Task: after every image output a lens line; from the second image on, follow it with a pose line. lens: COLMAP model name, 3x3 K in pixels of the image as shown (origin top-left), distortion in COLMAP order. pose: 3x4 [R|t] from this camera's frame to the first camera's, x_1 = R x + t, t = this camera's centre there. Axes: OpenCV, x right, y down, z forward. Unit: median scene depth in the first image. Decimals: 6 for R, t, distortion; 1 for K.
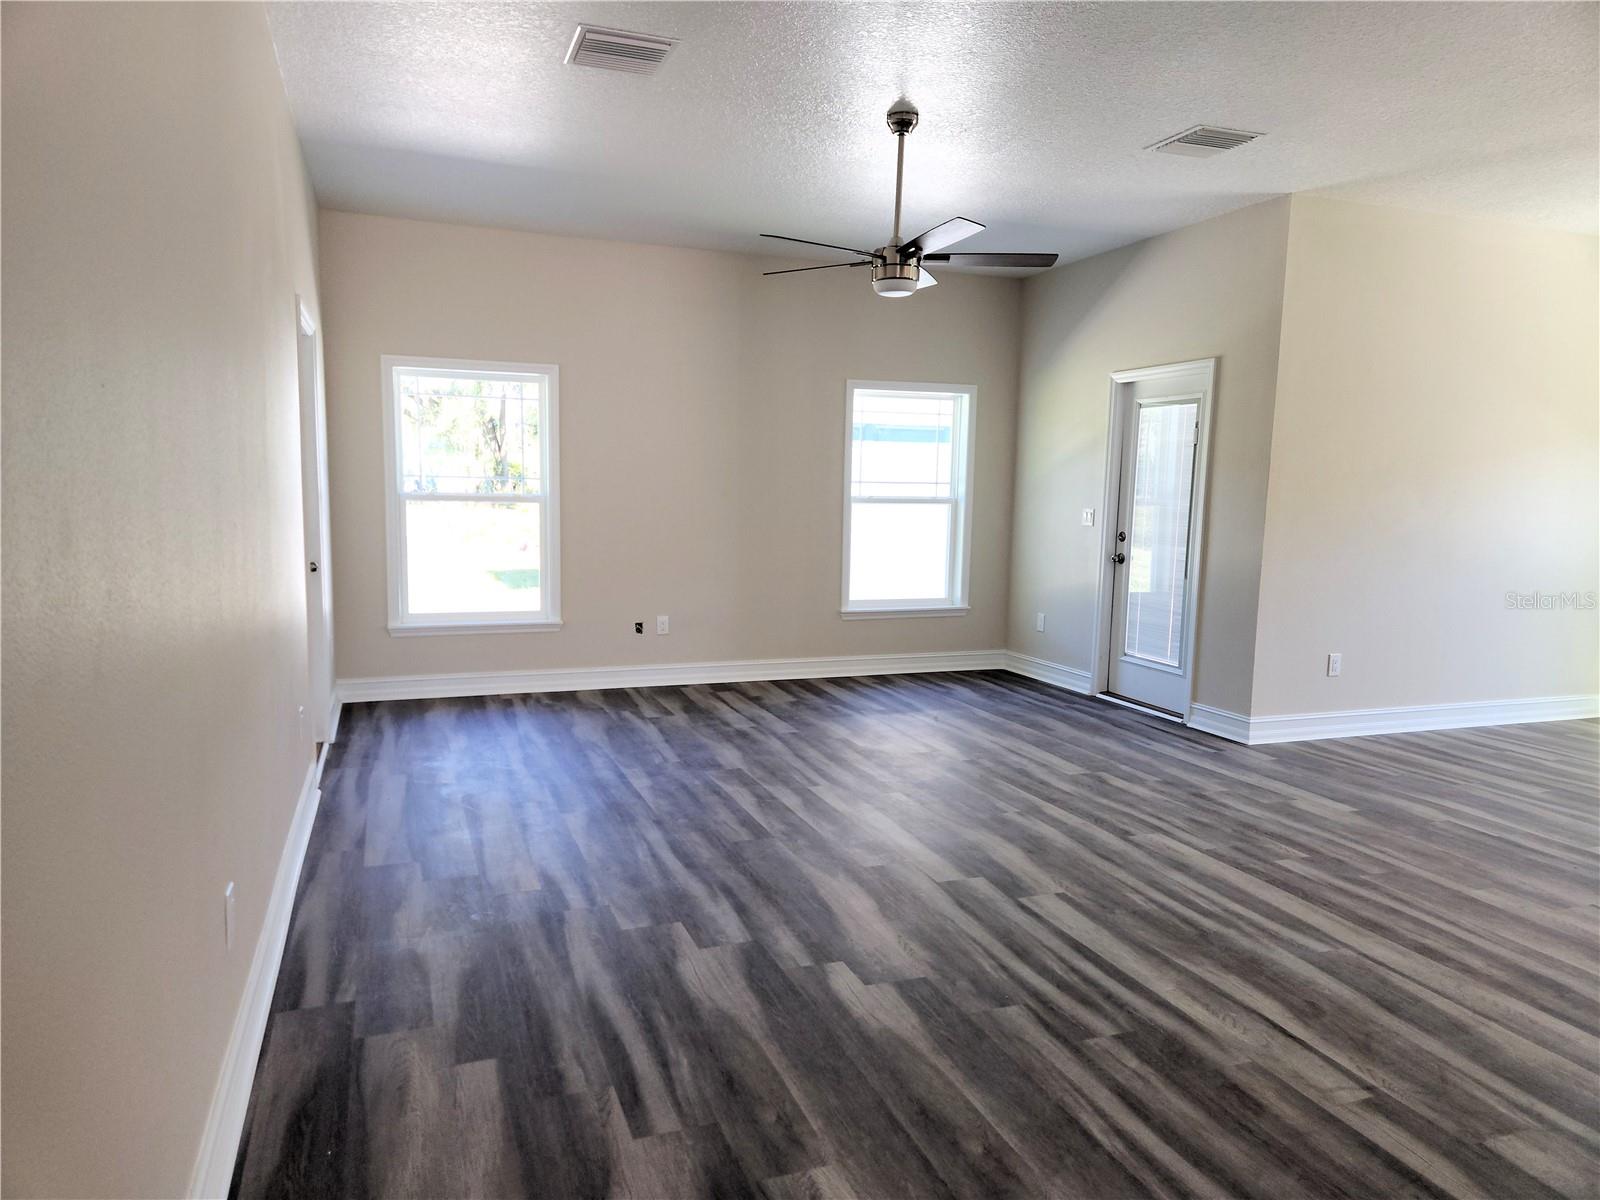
lens RADIAL K [[1046.7, 0, 800.6], [0, 1046.7, 611.2], [0, 0, 1]] dist [0.018570, -0.006083]
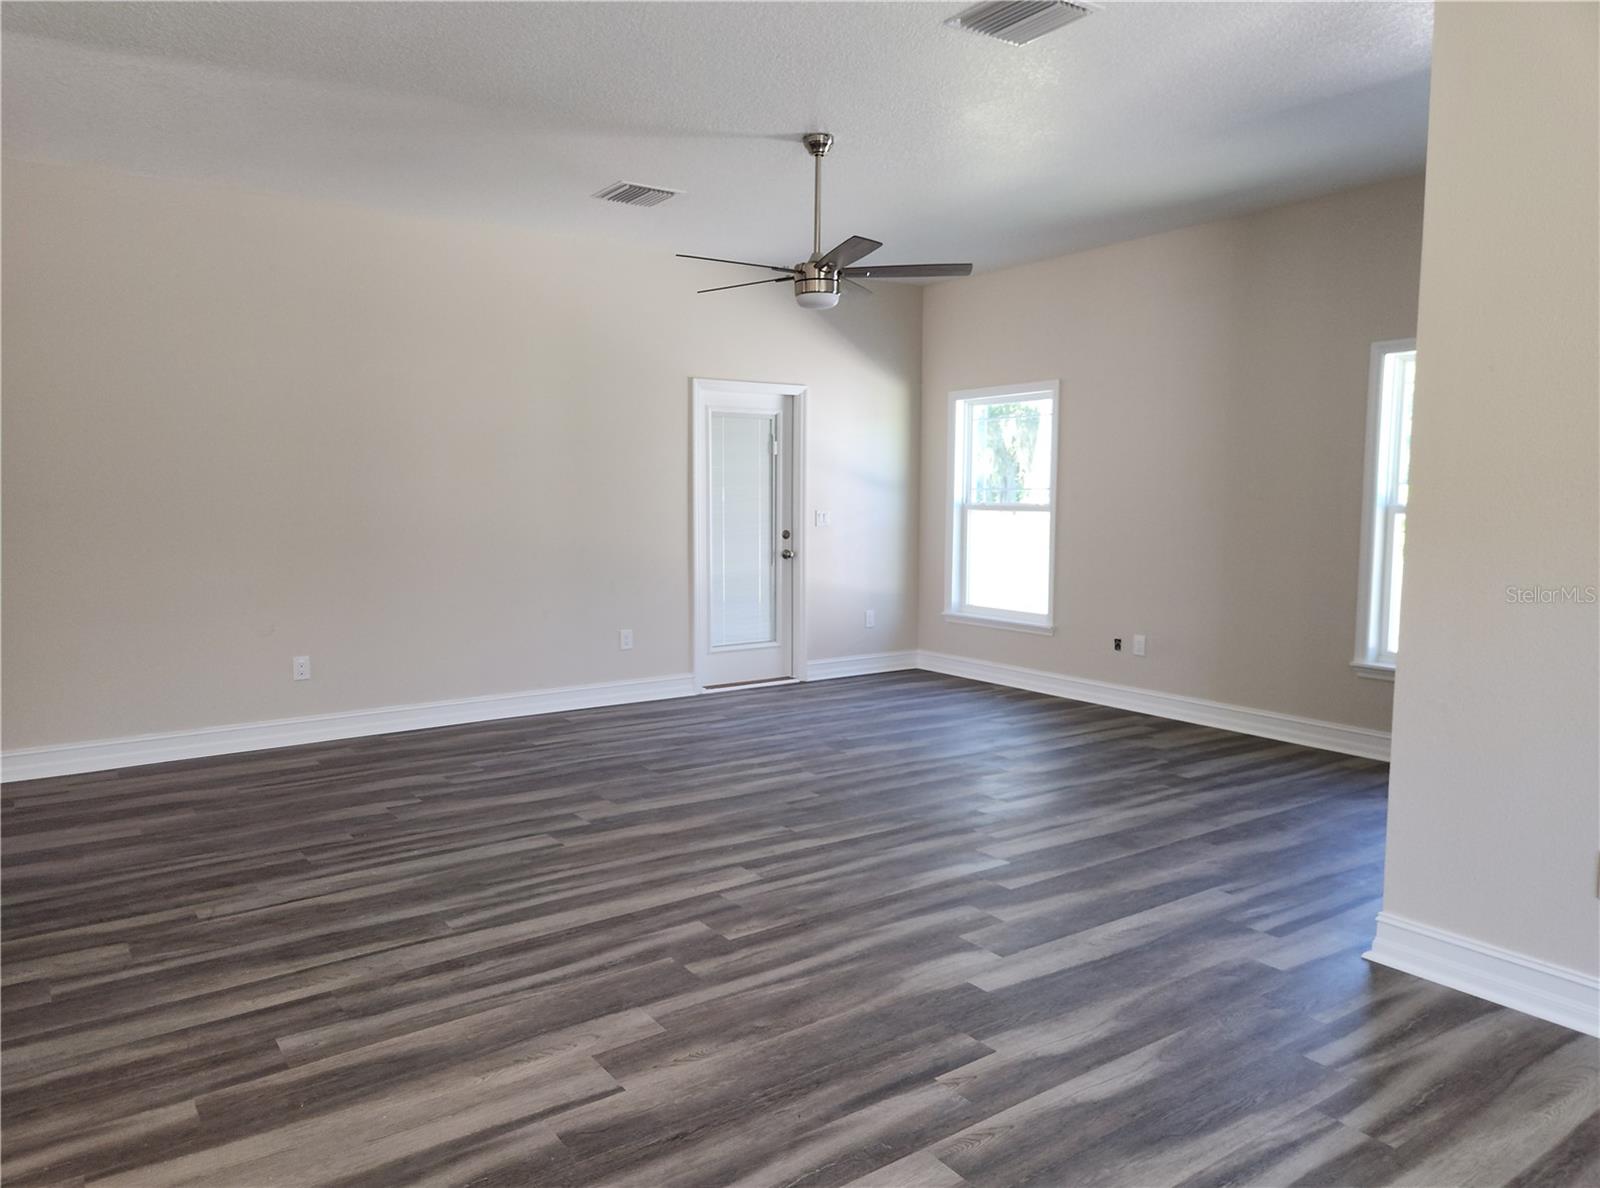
lens RADIAL K [[1152.4, 0, 795.4], [0, 1152.4, 585.8], [0, 0, 1]] dist [0.056898, 0.000082]
pose [[0.240802, 0.057144, -0.968891, 1.474392], [-0.111243, 0.993312, 0.030936, -0.073288], [0.964178, 0.100333, 0.245548, 0.892049]]
